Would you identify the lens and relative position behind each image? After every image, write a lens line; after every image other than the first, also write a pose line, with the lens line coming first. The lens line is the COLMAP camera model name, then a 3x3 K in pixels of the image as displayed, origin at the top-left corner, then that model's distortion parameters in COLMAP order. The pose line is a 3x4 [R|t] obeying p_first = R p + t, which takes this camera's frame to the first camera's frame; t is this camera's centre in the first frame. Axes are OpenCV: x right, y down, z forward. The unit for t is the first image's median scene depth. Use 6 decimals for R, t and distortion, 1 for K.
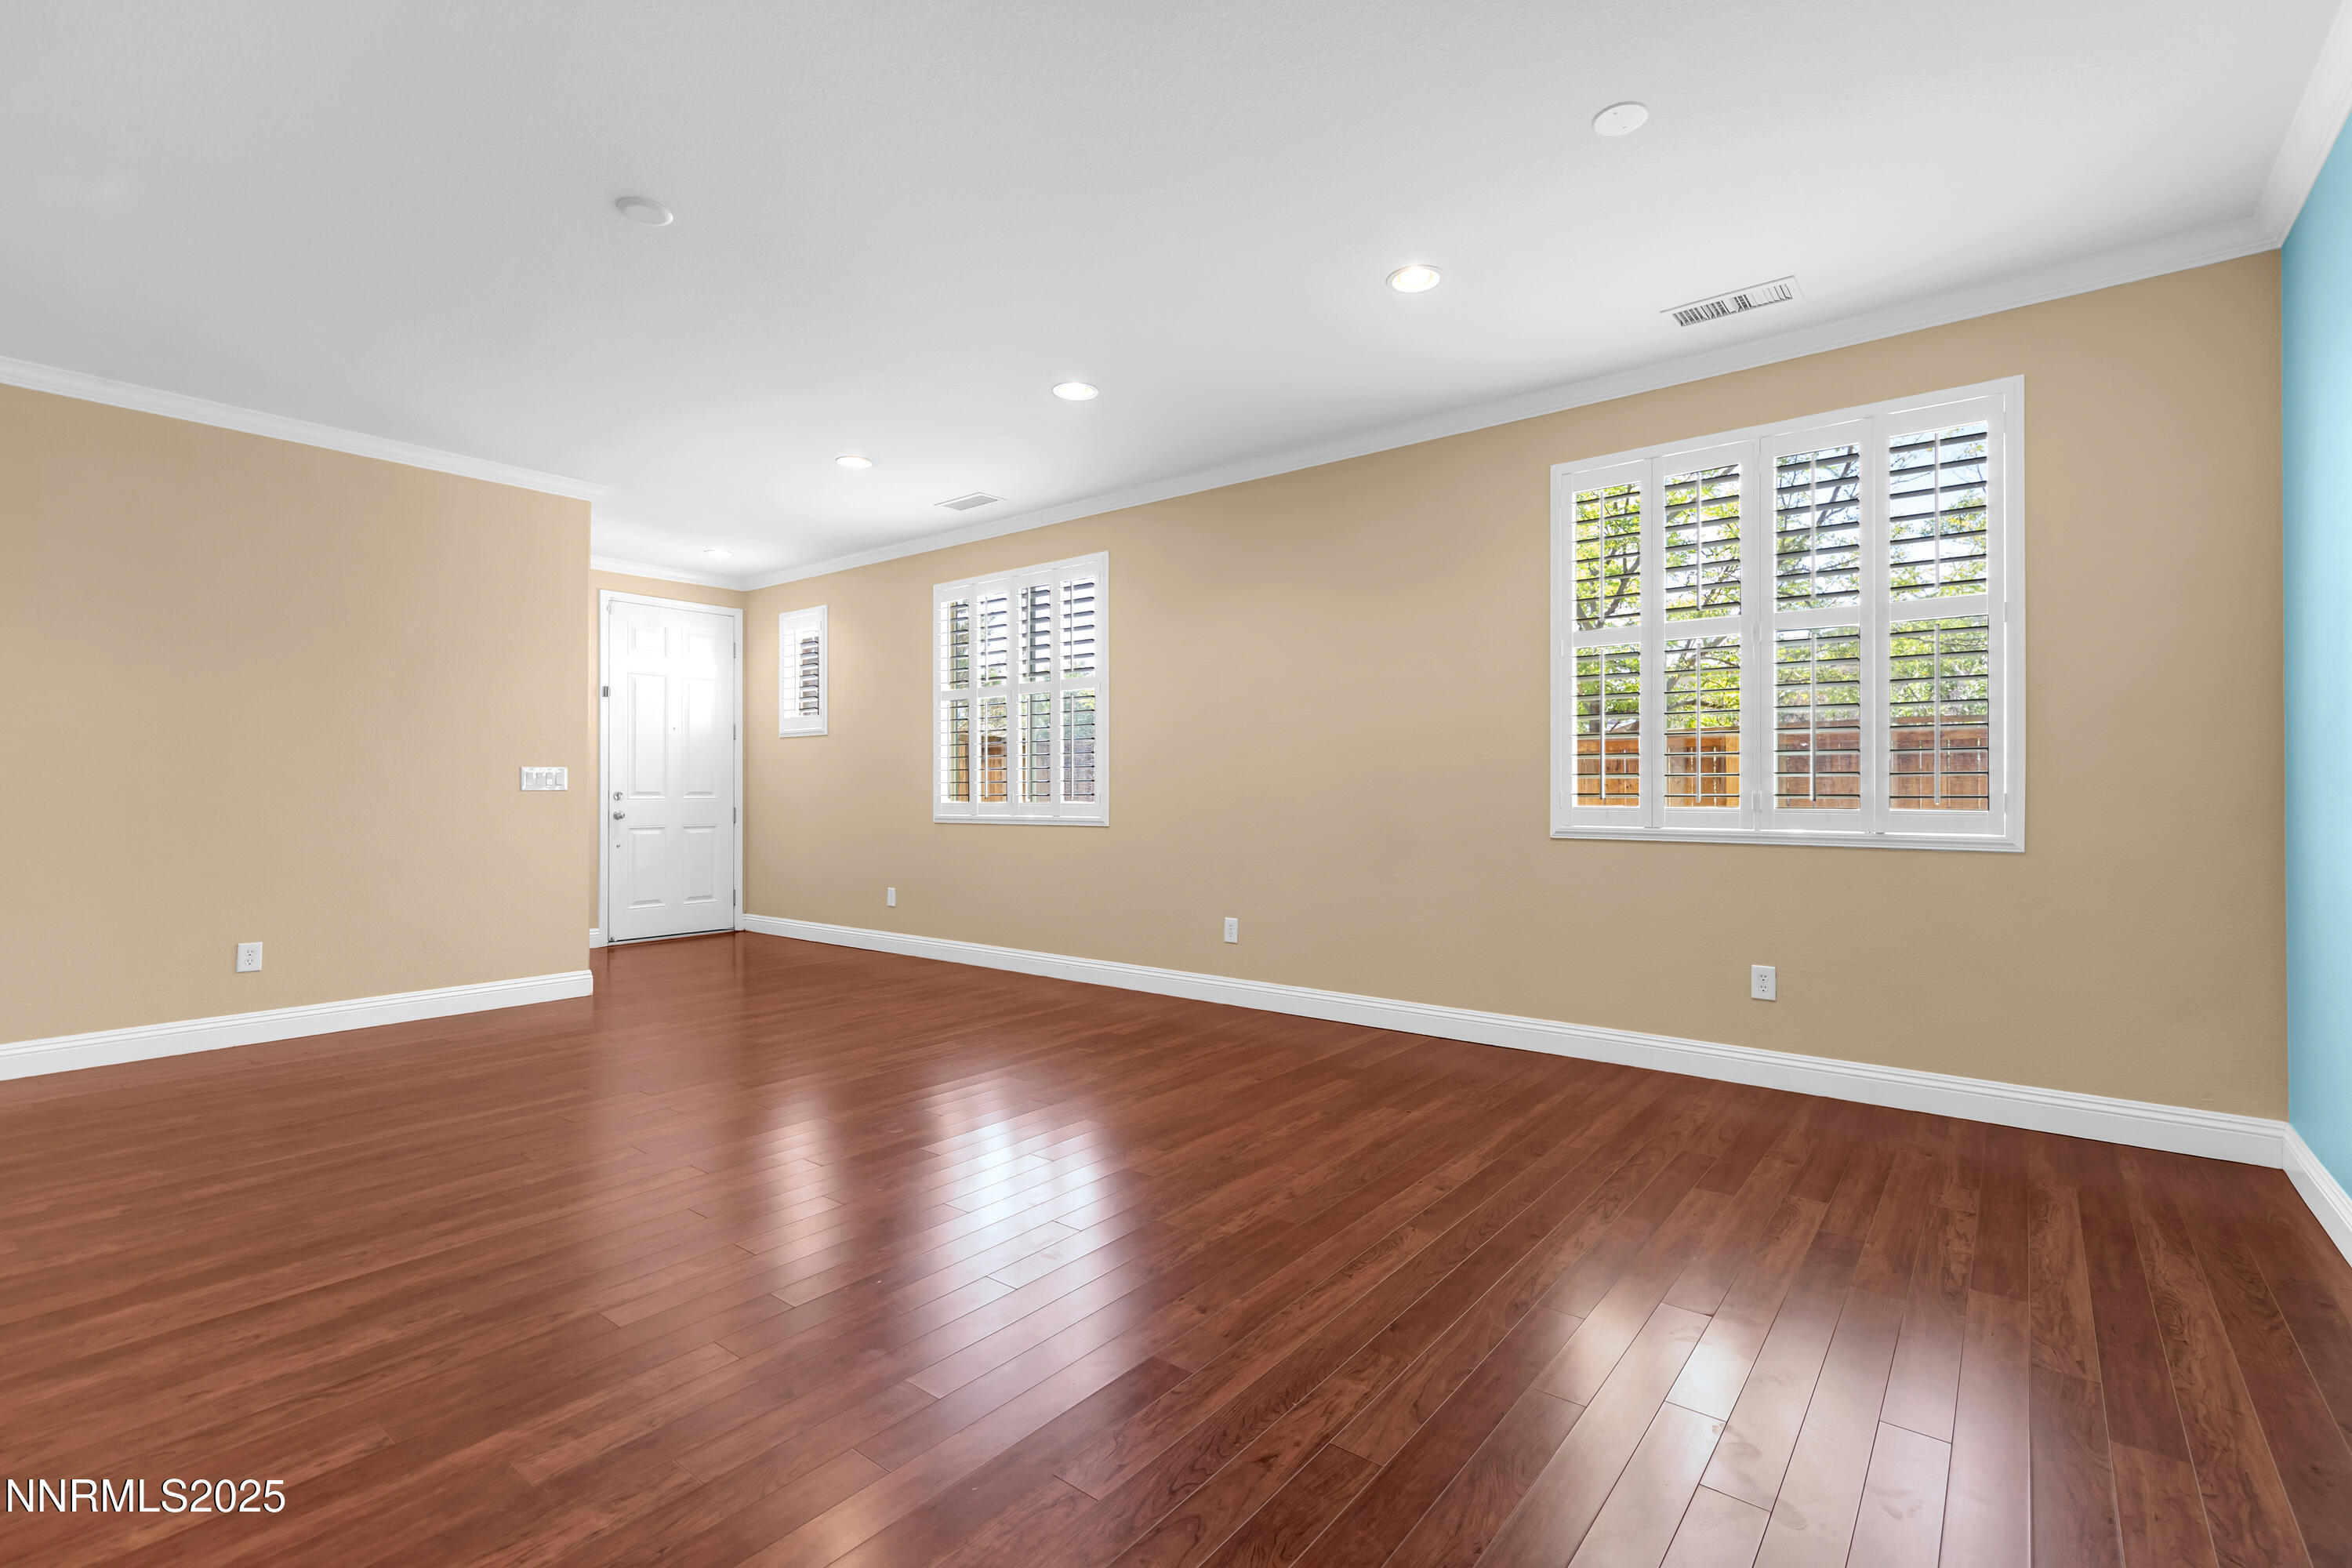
lens RADIAL K [[1093.0, 0, 1176.0], [0, 1093.0, 784.0], [0, 0, 1]] dist [0.001286, -0.000058]
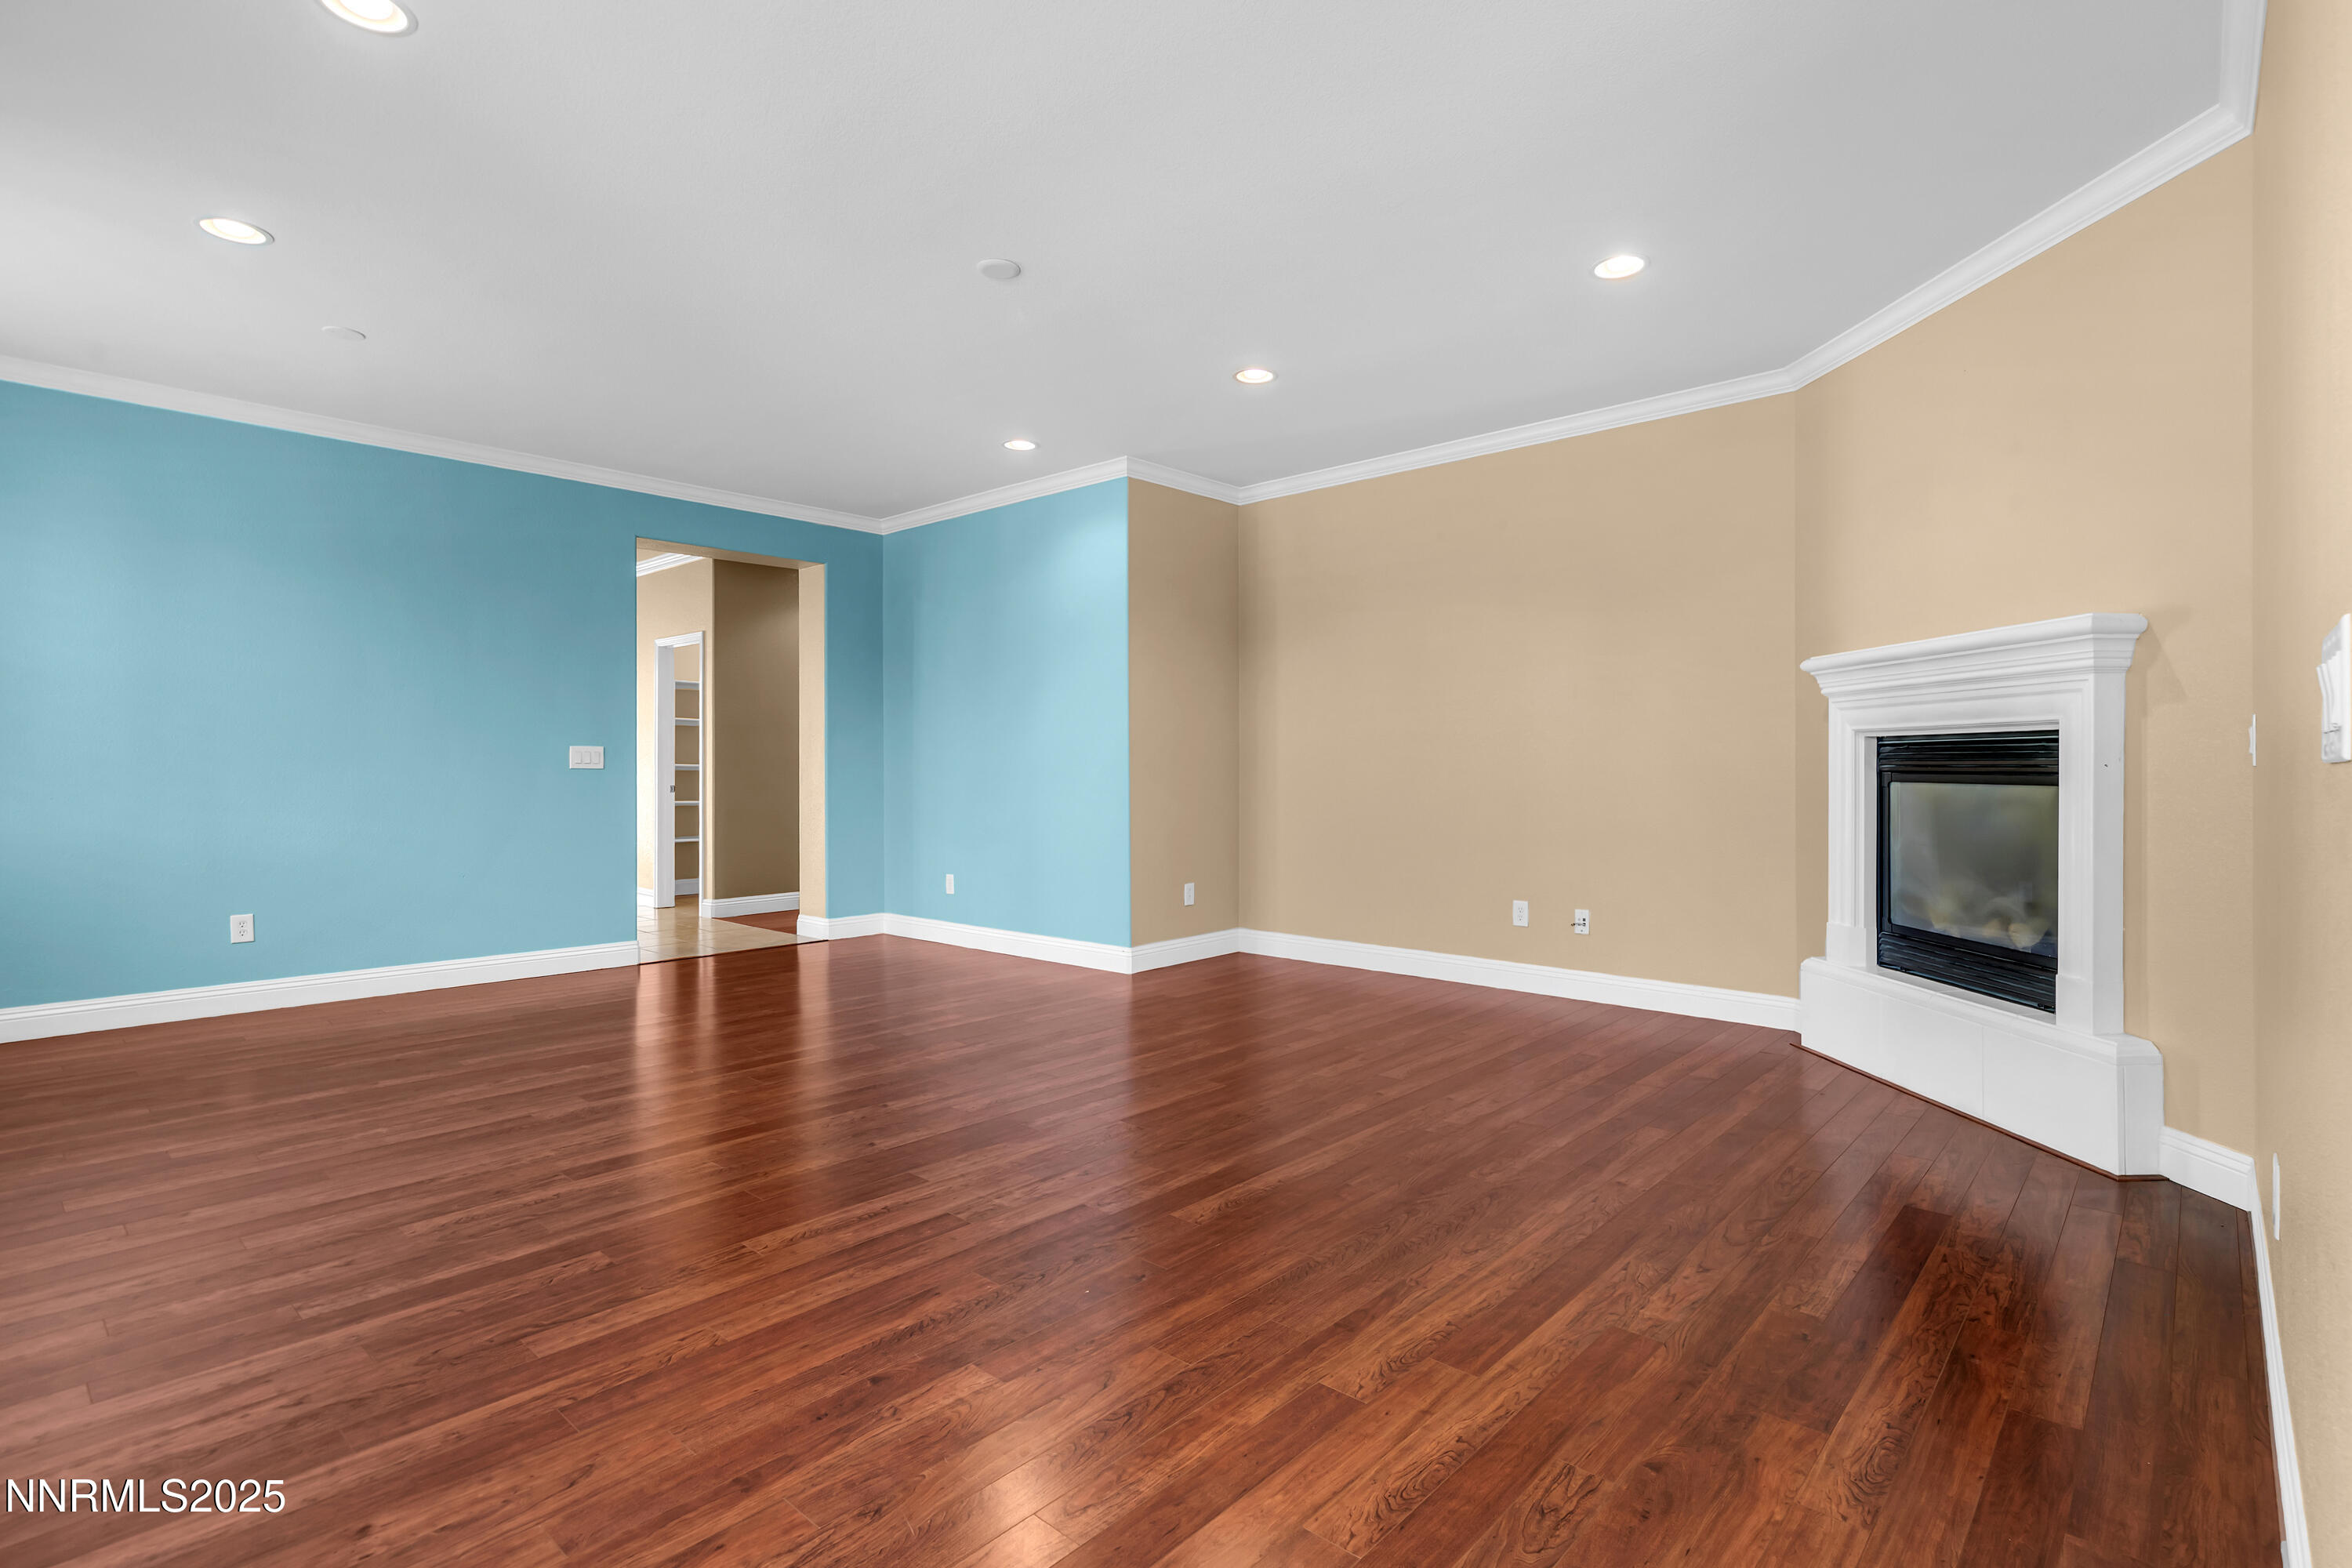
lens RADIAL K [[1093.0, 0, 1176.0], [0, 1093.0, 784.0], [0, 0, 1]] dist [0.001286, -0.000058]
pose [[-0.998546, 0.003367, 0.053807, -0.602713], [0.003701, 0.999974, 0.006108, 0.012977], [-0.053785, 0.006298, -0.998533, 1.766644]]
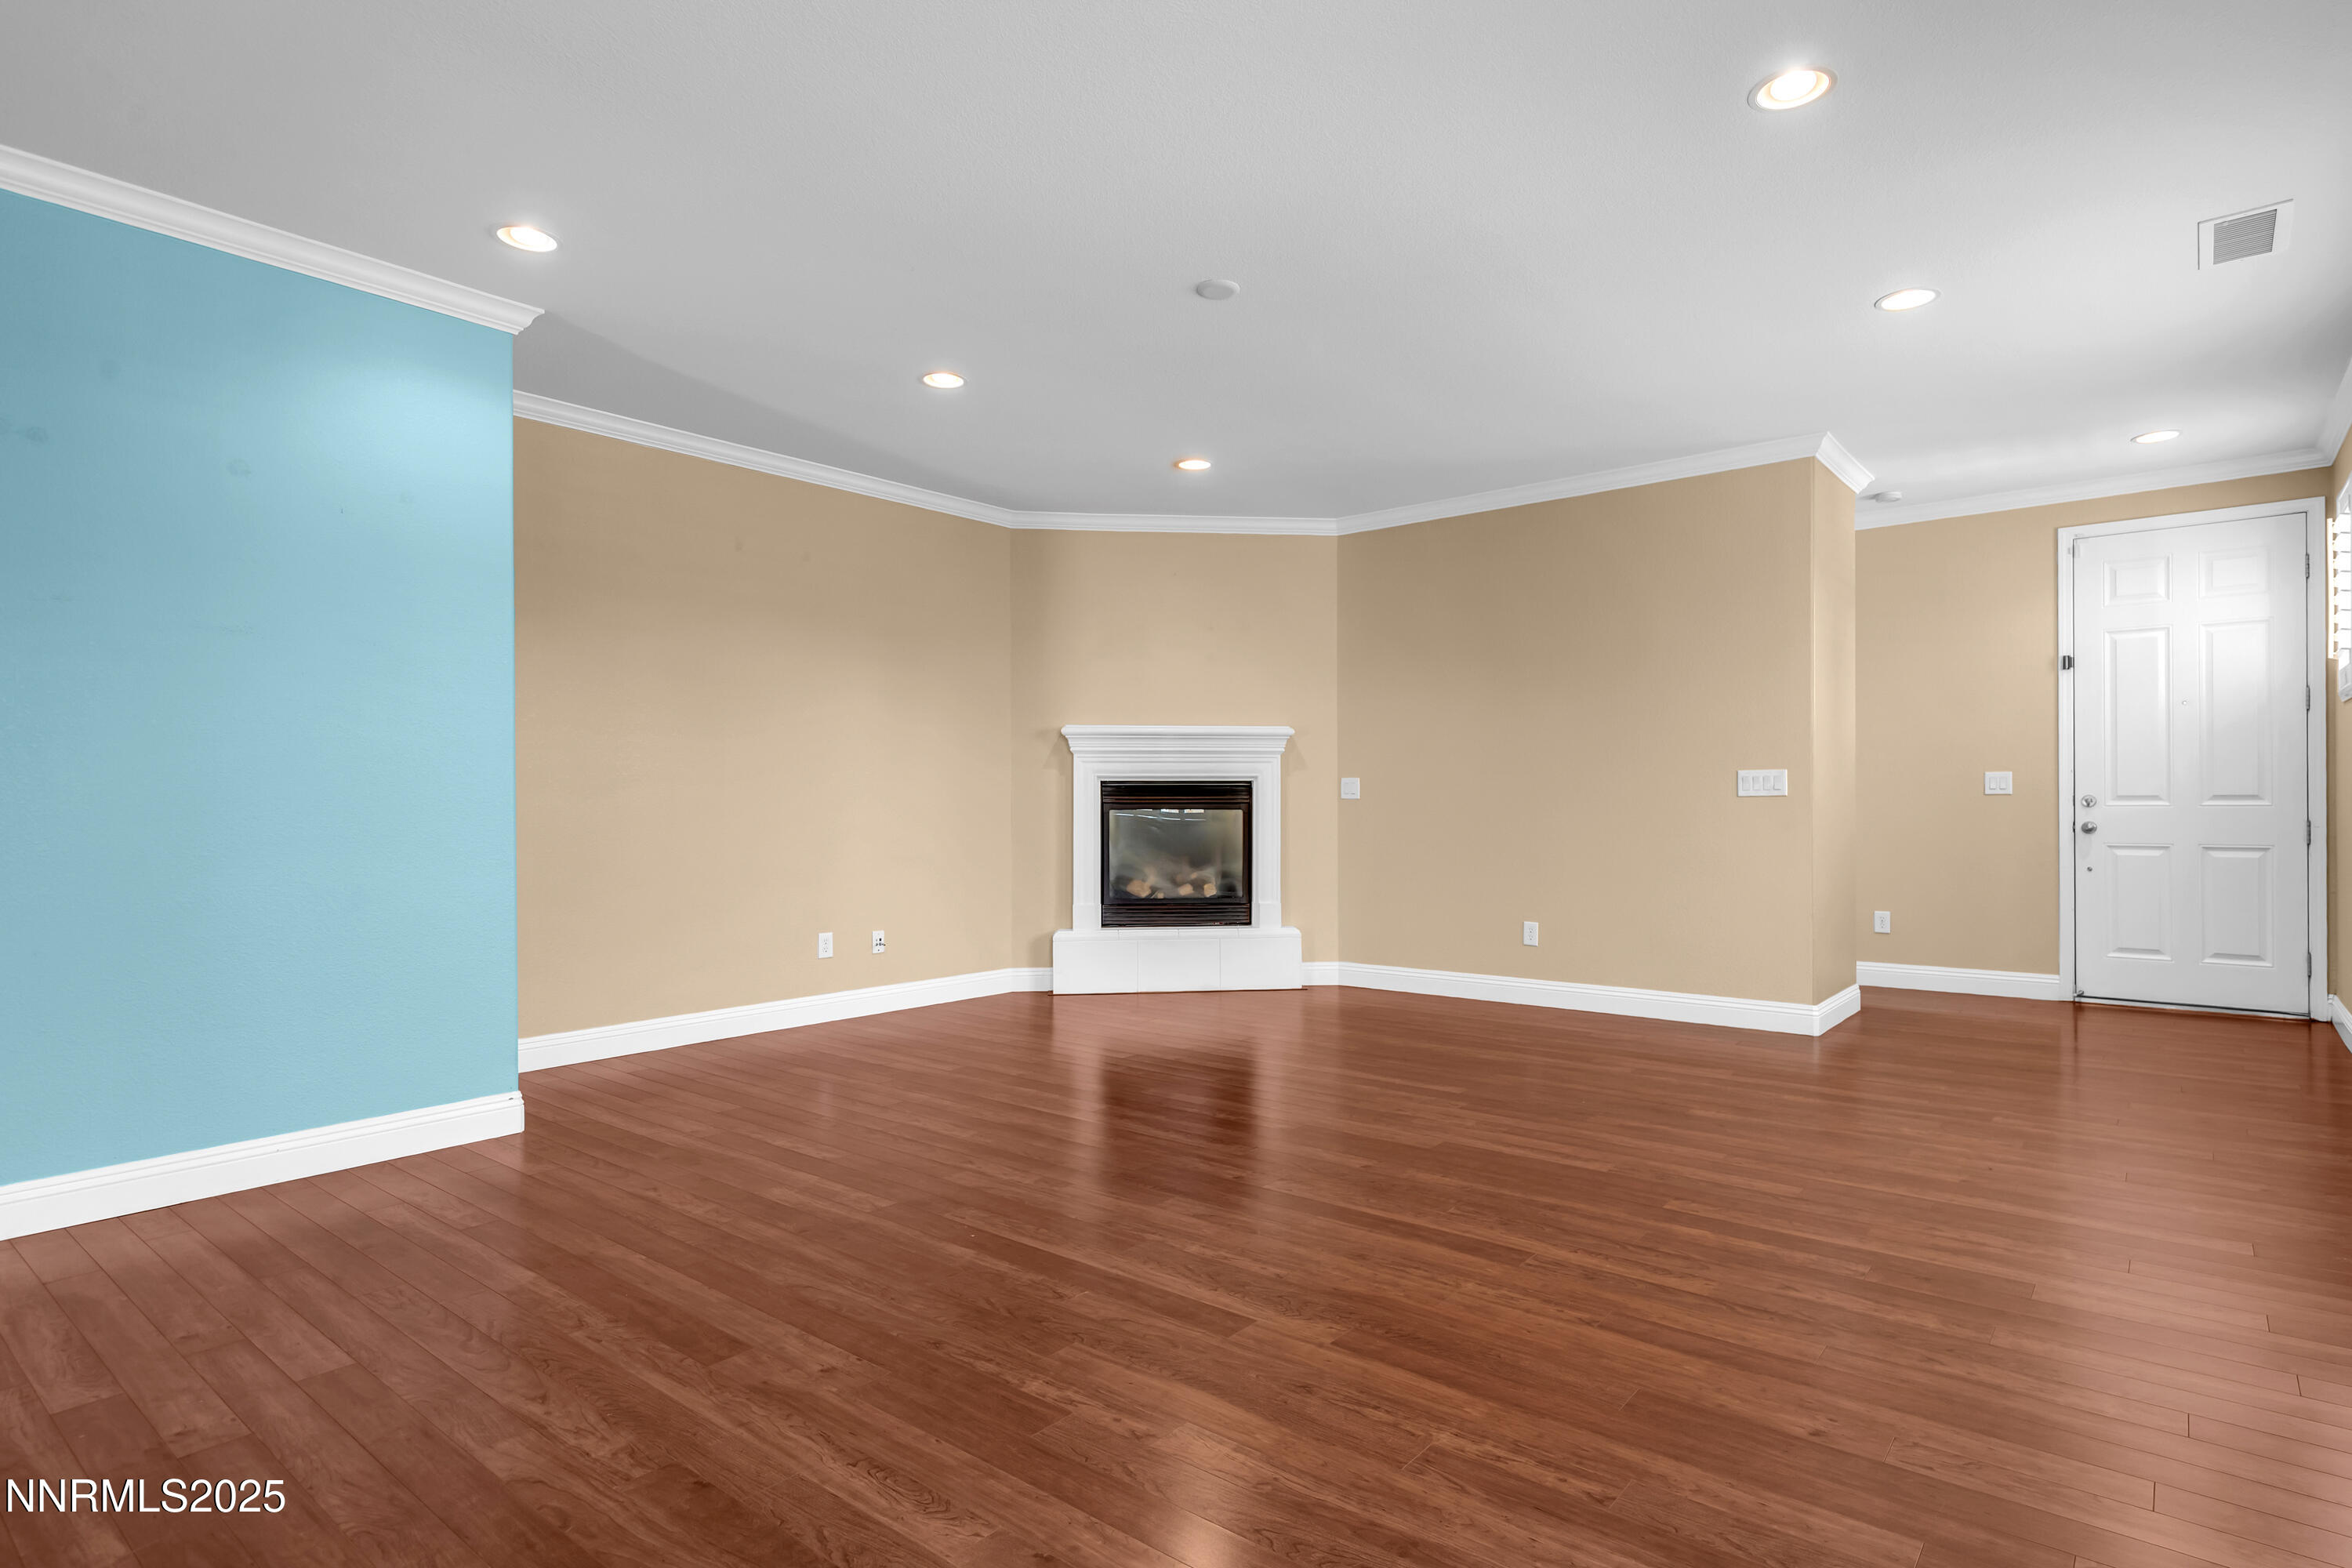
lens RADIAL K [[1208.0, 0, 1197.9], [0, 1208.0, 801.2], [0, 0, 1]] dist [0.003738, 0.000588]
pose [[-0.018164, 0.002875, -0.999831, 0.635580], [0.011478, 0.999931, 0.002667, 0.003435], [0.999769, -0.011427, -0.018196, 0.823777]]
